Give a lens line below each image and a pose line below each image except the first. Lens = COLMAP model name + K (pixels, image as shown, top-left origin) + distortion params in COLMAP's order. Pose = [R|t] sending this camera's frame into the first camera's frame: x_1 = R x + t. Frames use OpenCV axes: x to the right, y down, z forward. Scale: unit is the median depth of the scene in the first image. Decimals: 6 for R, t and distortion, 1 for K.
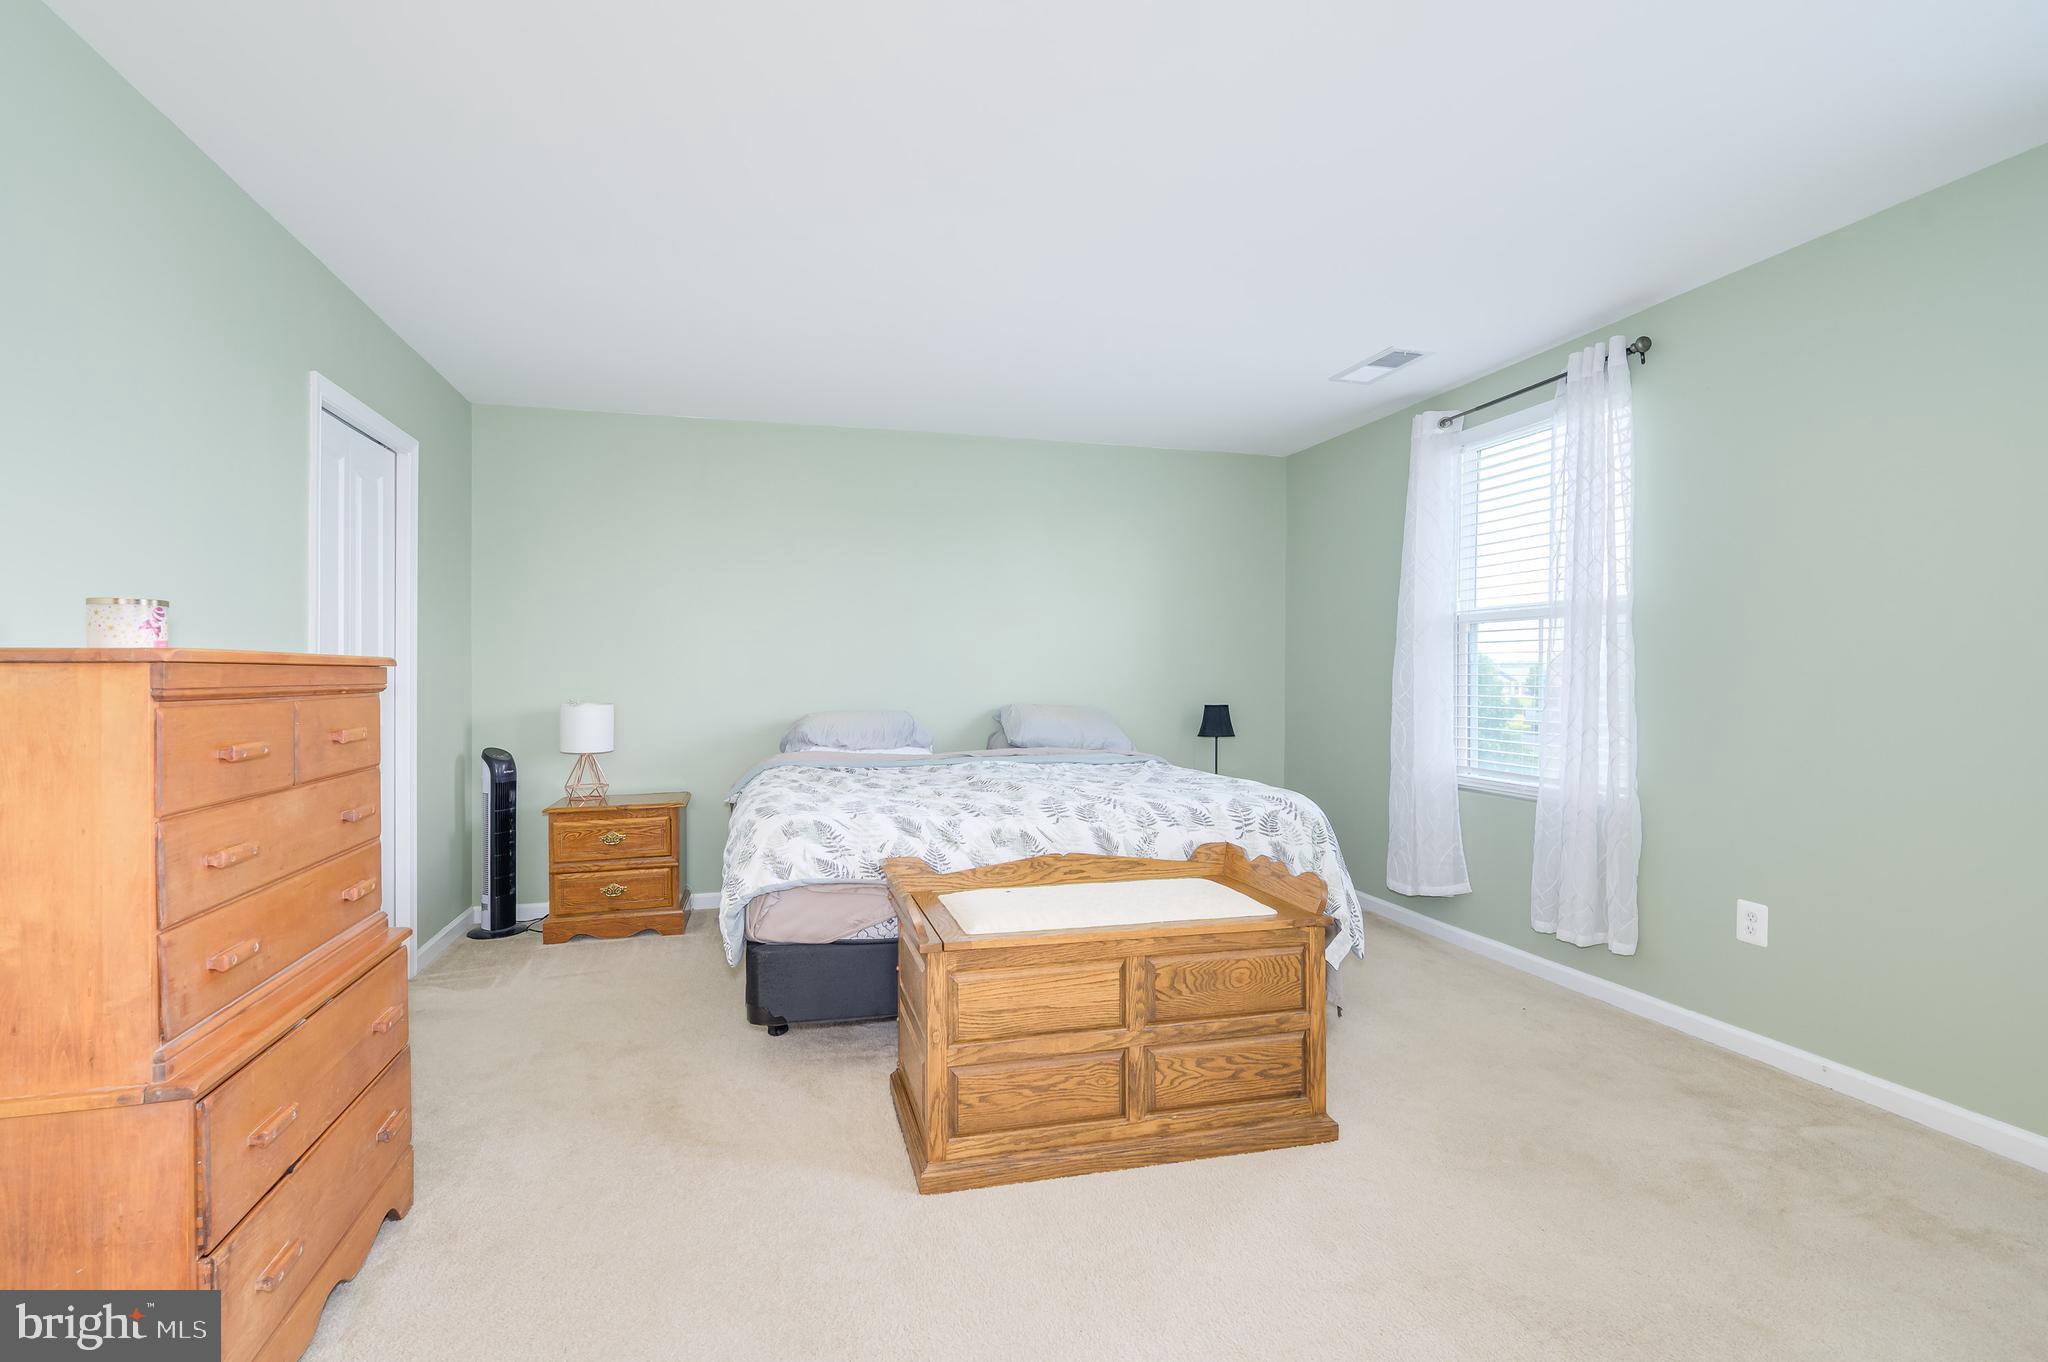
lens RADIAL K [[879.9, 0, 1022.7], [0, 879.9, 678.6], [0, 0, 1]] dist [0.001946, 0.000018]
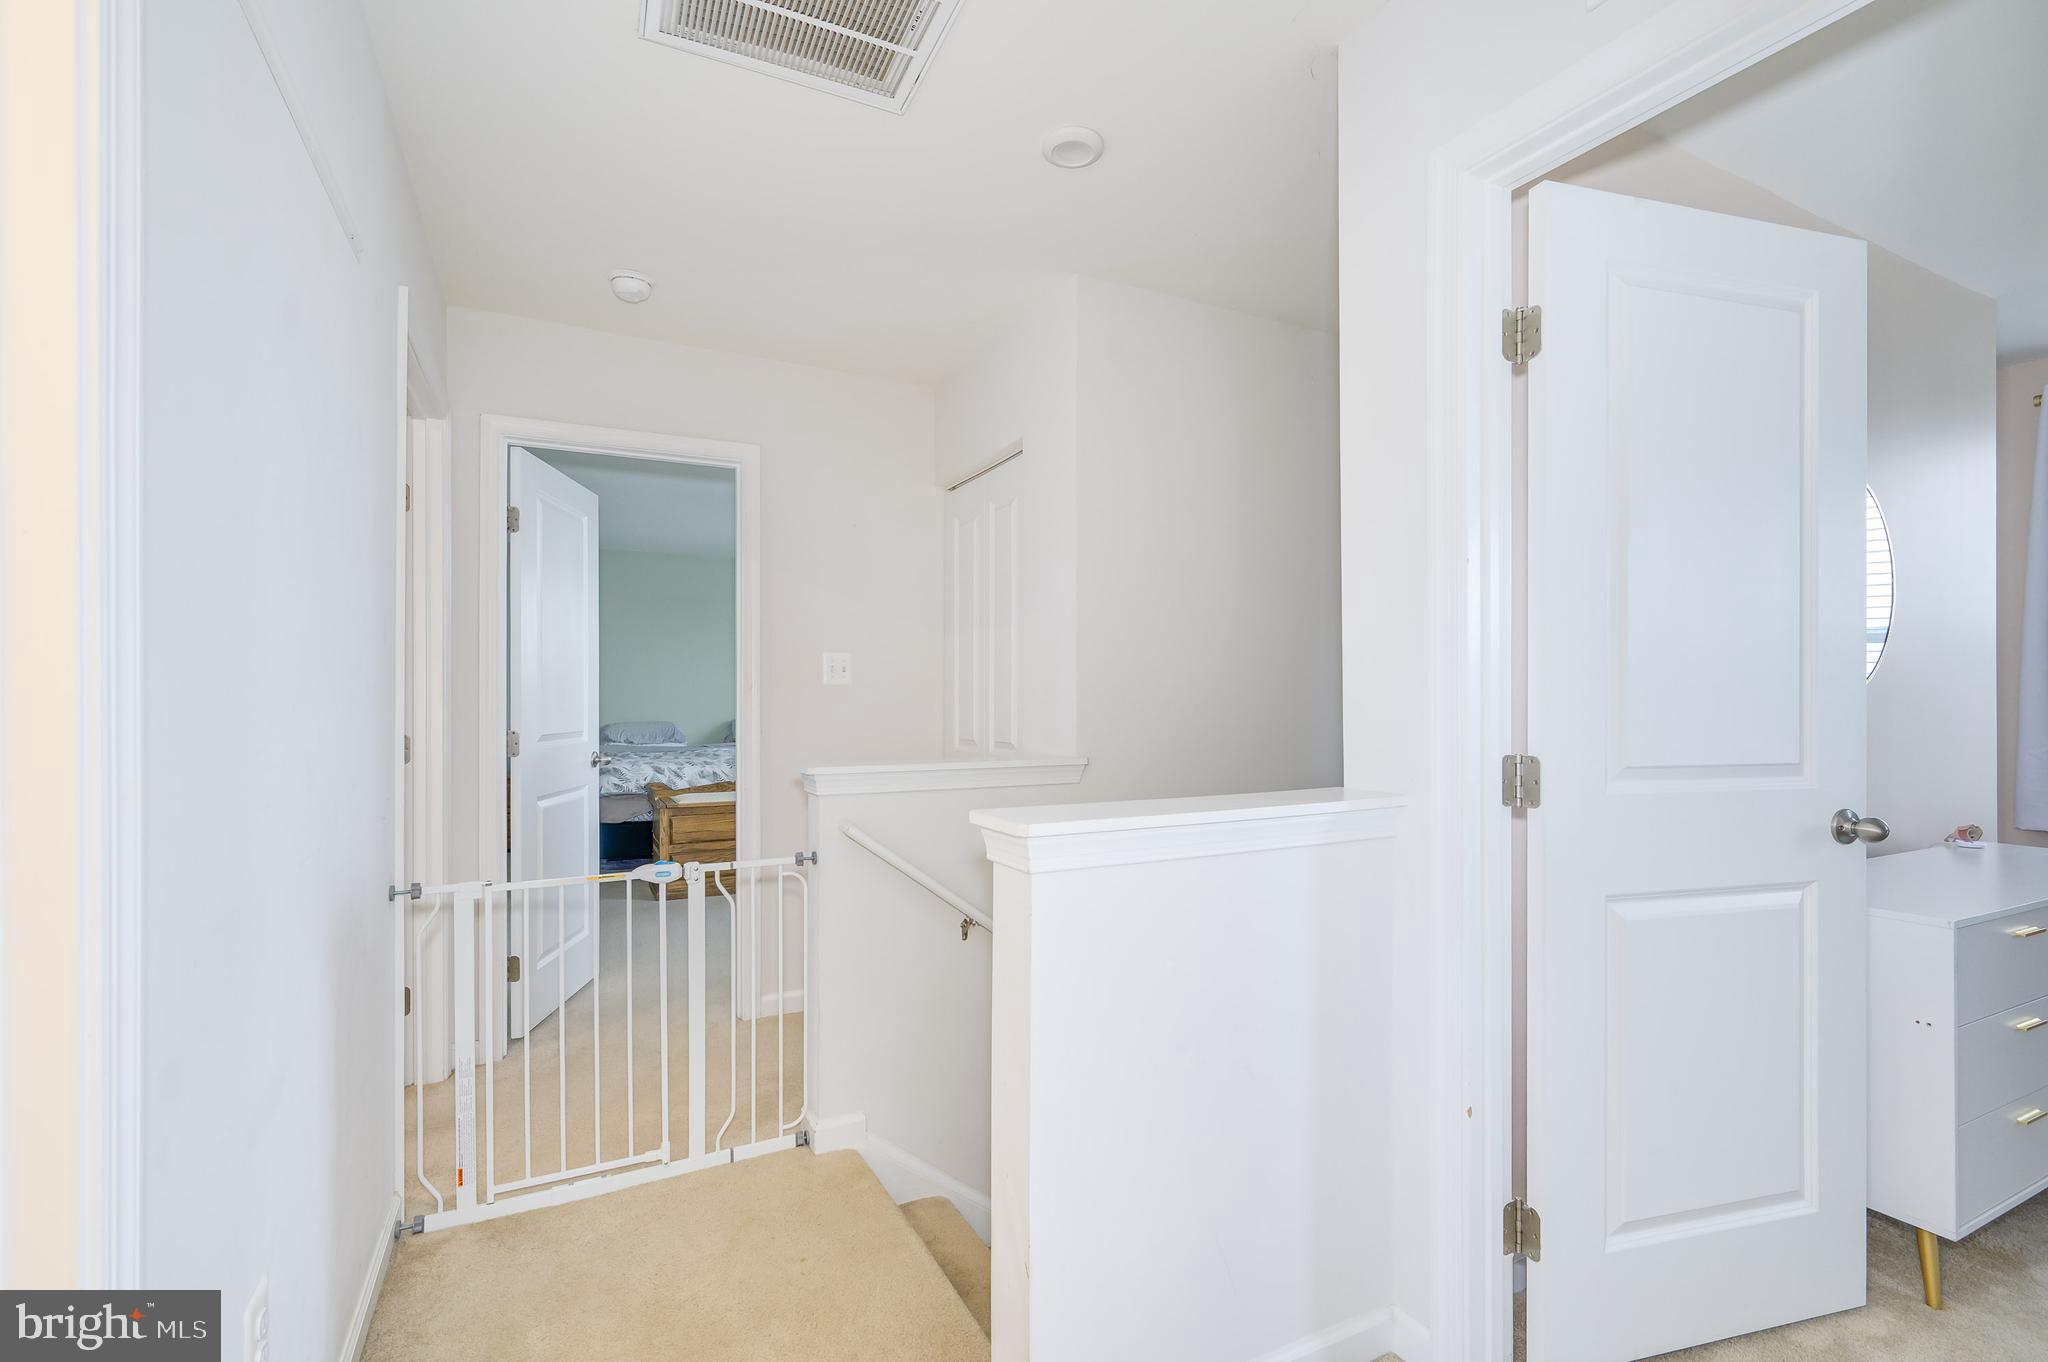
lens RADIAL K [[893.6, 0, 1024.0], [0, 893.6, 686.8], [0, 0, 1]] dist [0.003203, -0.000713]
pose [[0.978653, 0.004235, 0.205477, 0.309032], [-0.001662, 0.999918, -0.012694, -0.013548], [-0.205514, 0.012082, 0.978580, -1.403684]]
